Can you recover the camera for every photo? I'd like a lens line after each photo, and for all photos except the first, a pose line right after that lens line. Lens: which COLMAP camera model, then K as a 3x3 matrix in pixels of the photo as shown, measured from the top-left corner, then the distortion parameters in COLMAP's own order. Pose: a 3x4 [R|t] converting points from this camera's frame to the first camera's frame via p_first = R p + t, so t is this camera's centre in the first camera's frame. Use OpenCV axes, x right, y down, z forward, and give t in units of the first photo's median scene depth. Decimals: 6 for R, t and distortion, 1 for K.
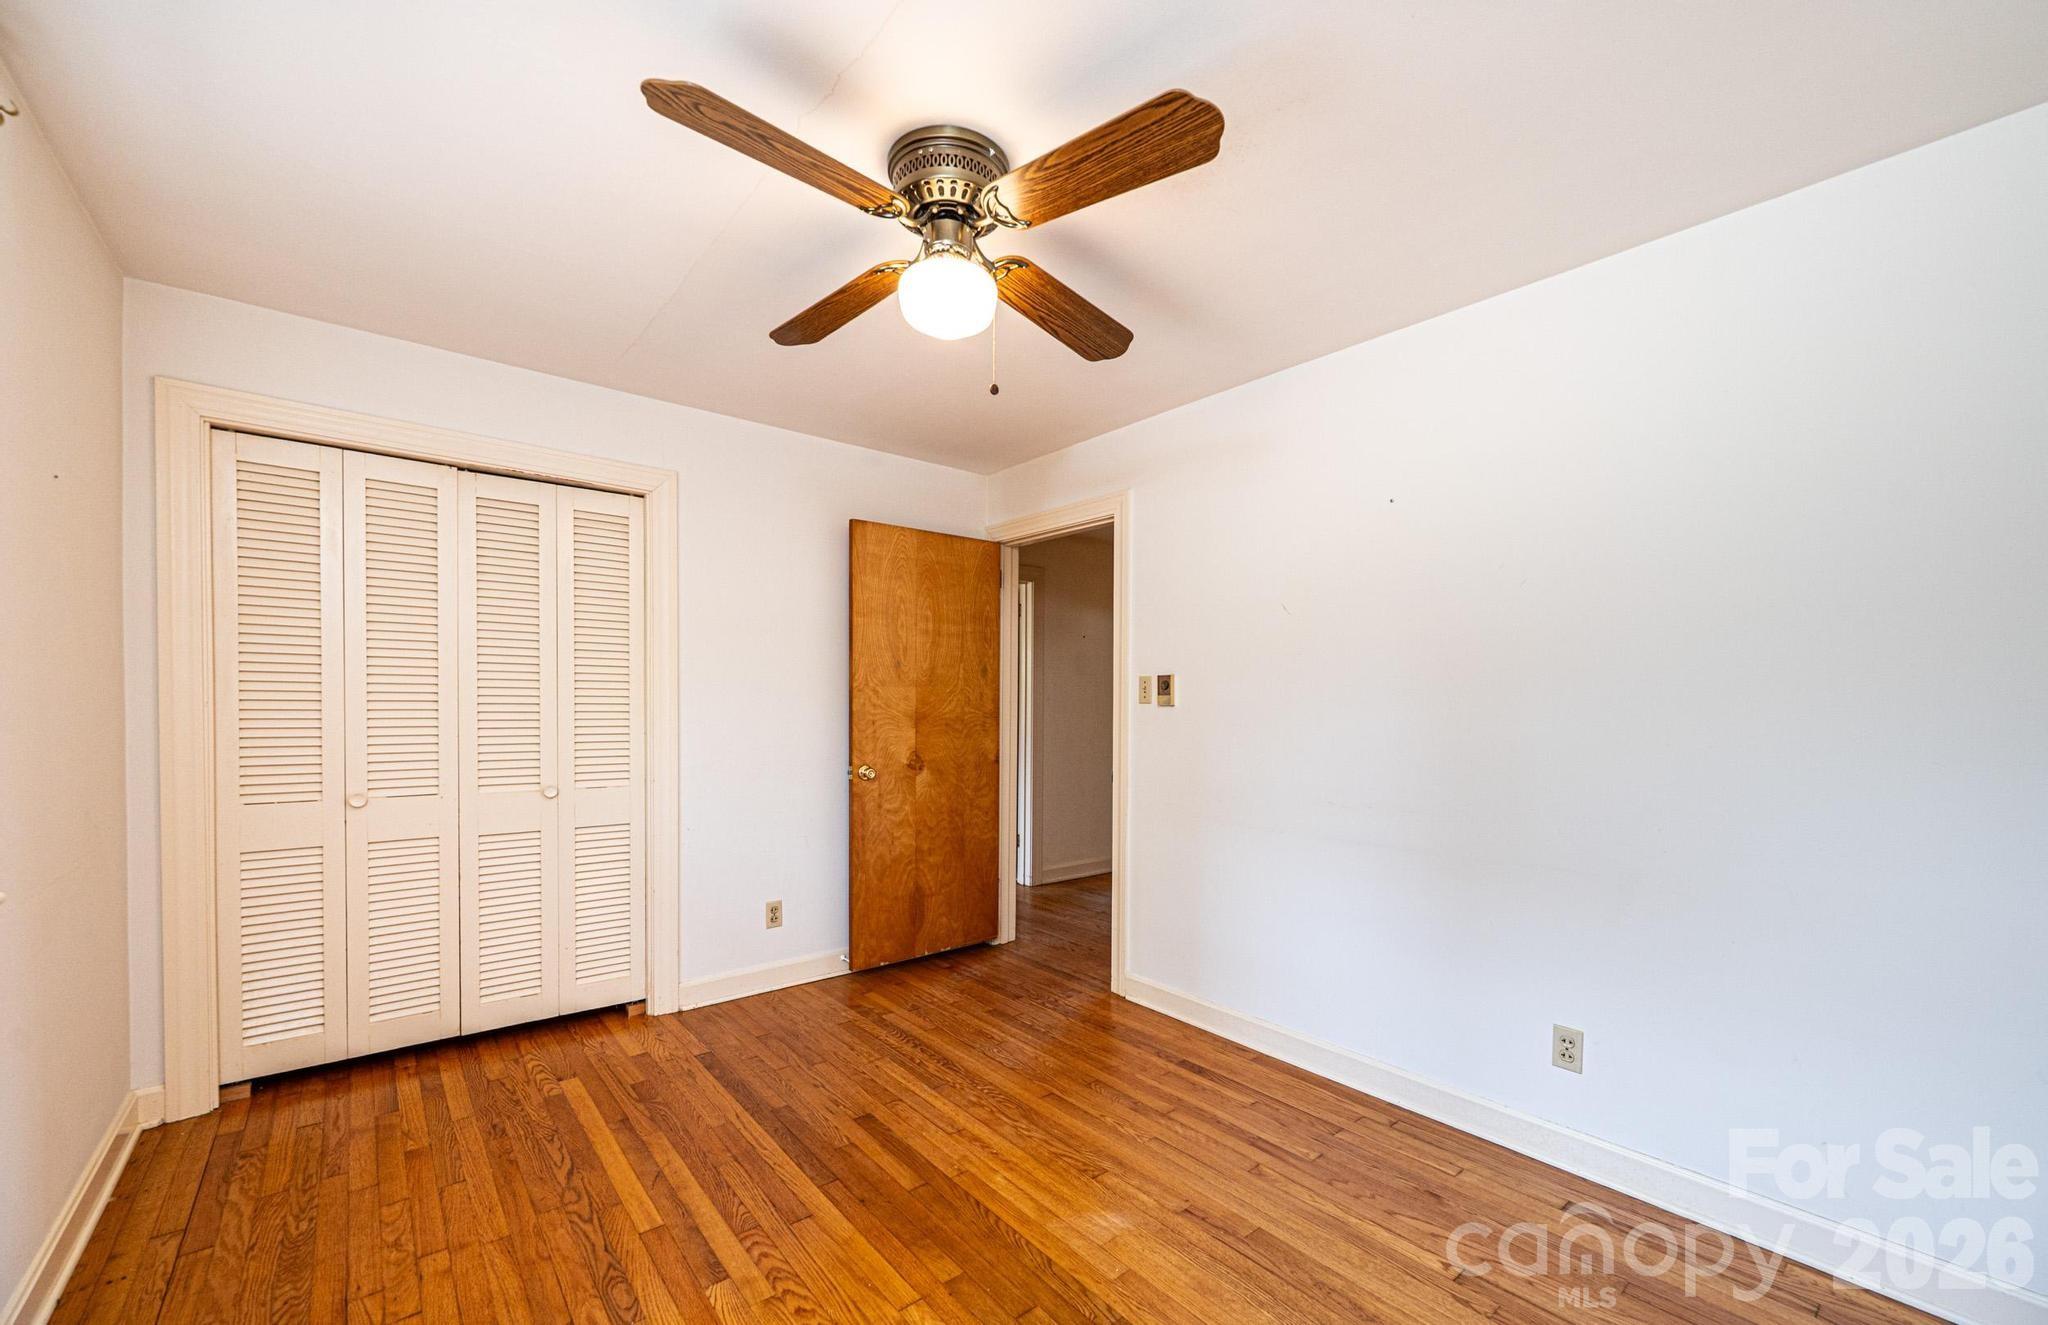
lens RADIAL K [[810.3, 0, 1025.5], [0, 810.3, 715.4], [0, 0, 1]] dist [0.000088, 0.000009]
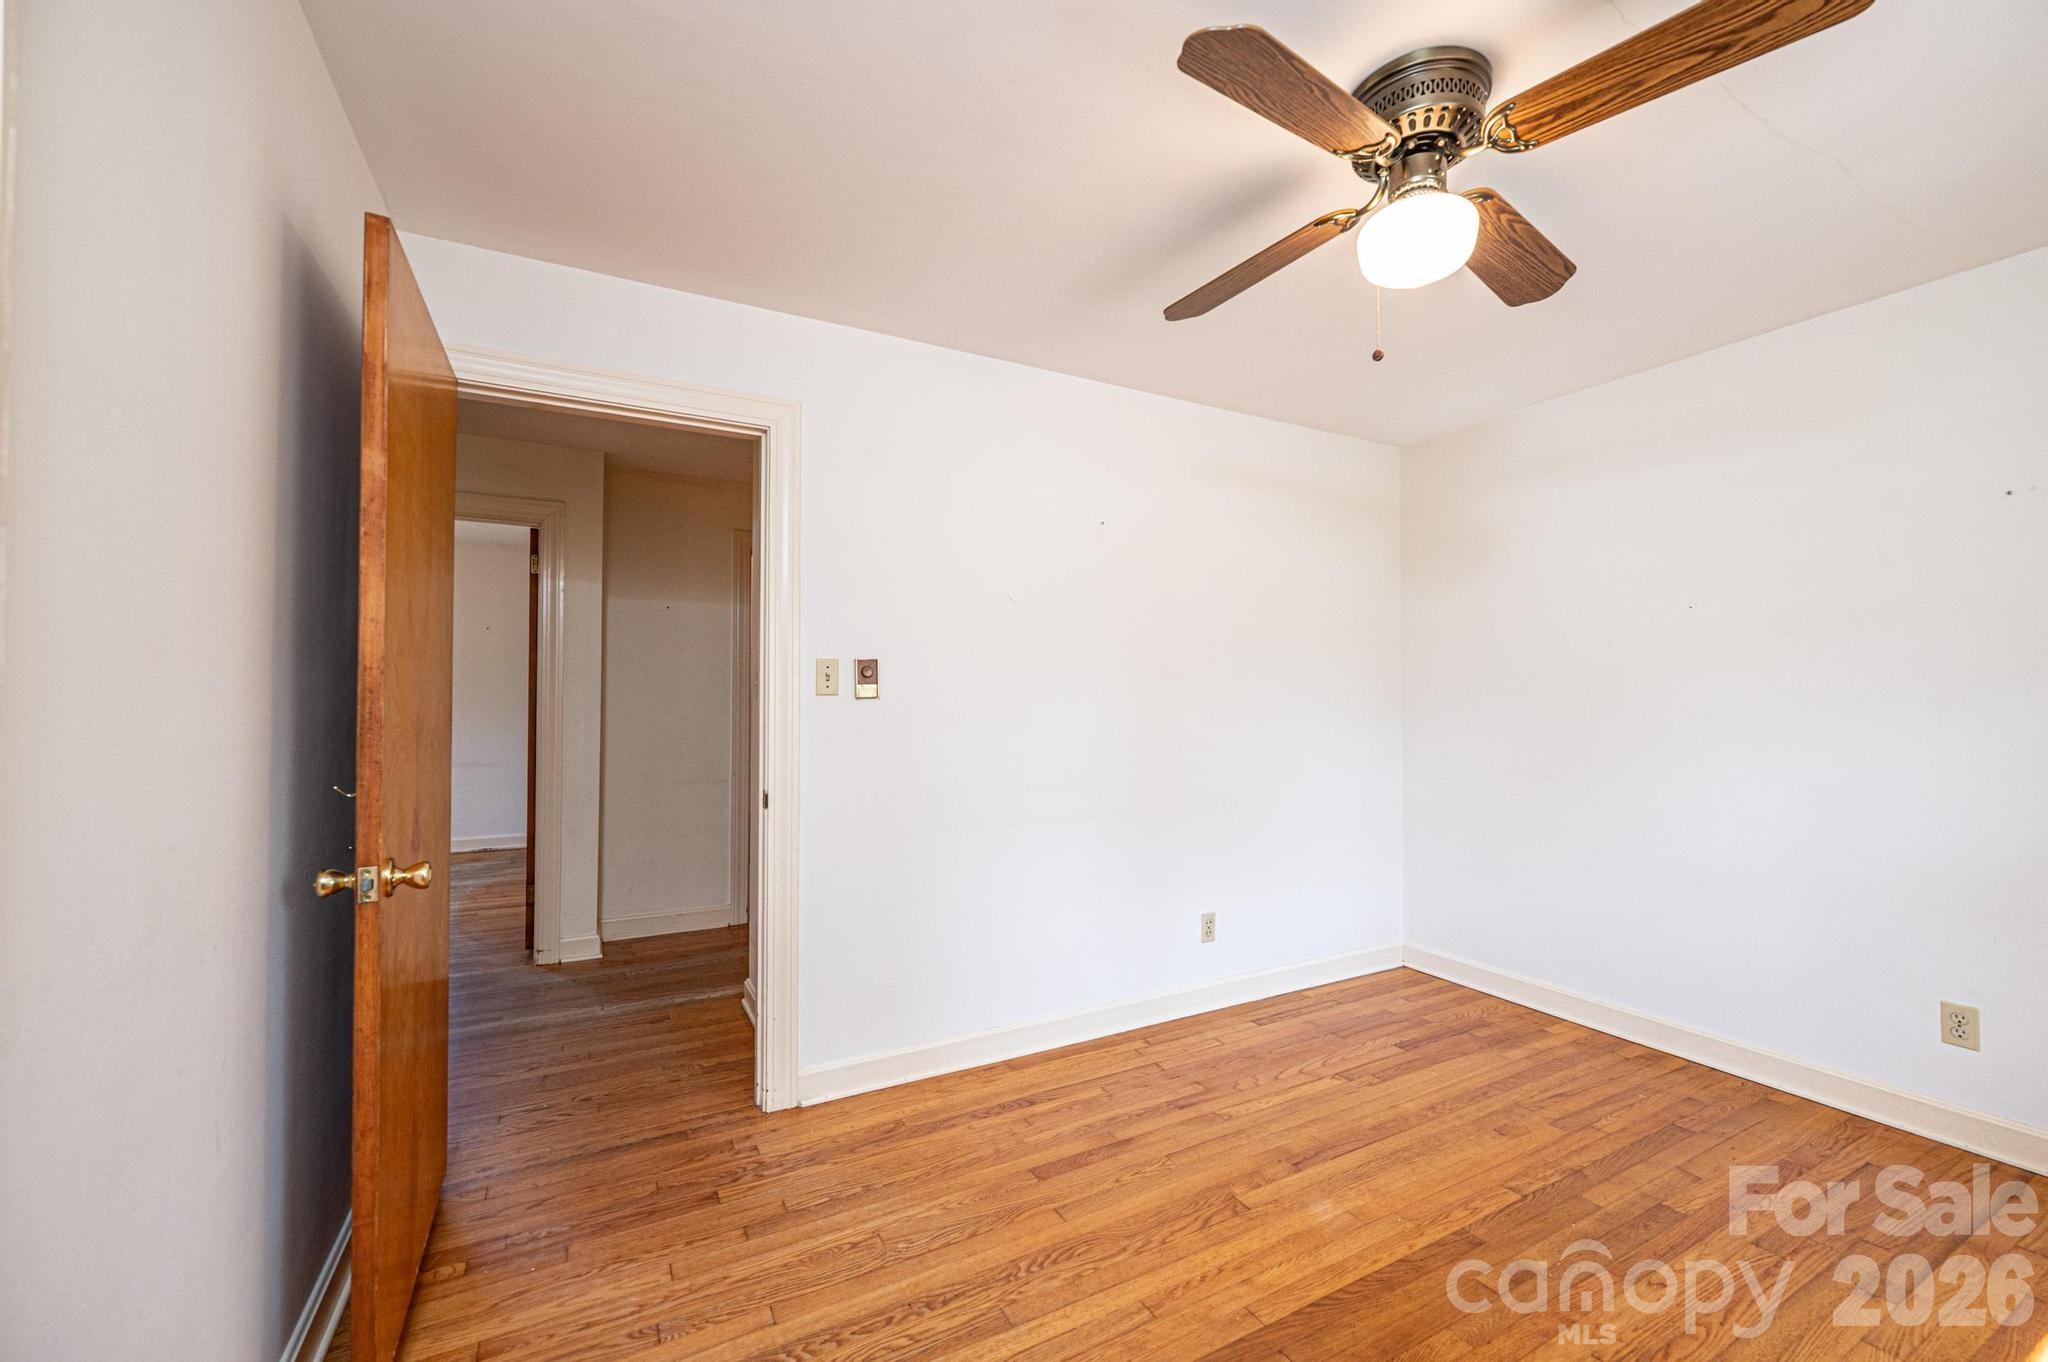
lens RADIAL K [[815.9, 0, 1024.0], [0, 815.9, 681.0], [0, 0, 1]] dist [-0.000165, -0.000051]
pose [[0.194354, 0.014257, 0.980828, -0.676273], [0.016144, 0.999712, -0.017731, -0.013578], [-0.980799, 0.019281, 0.194068, 0.809926]]
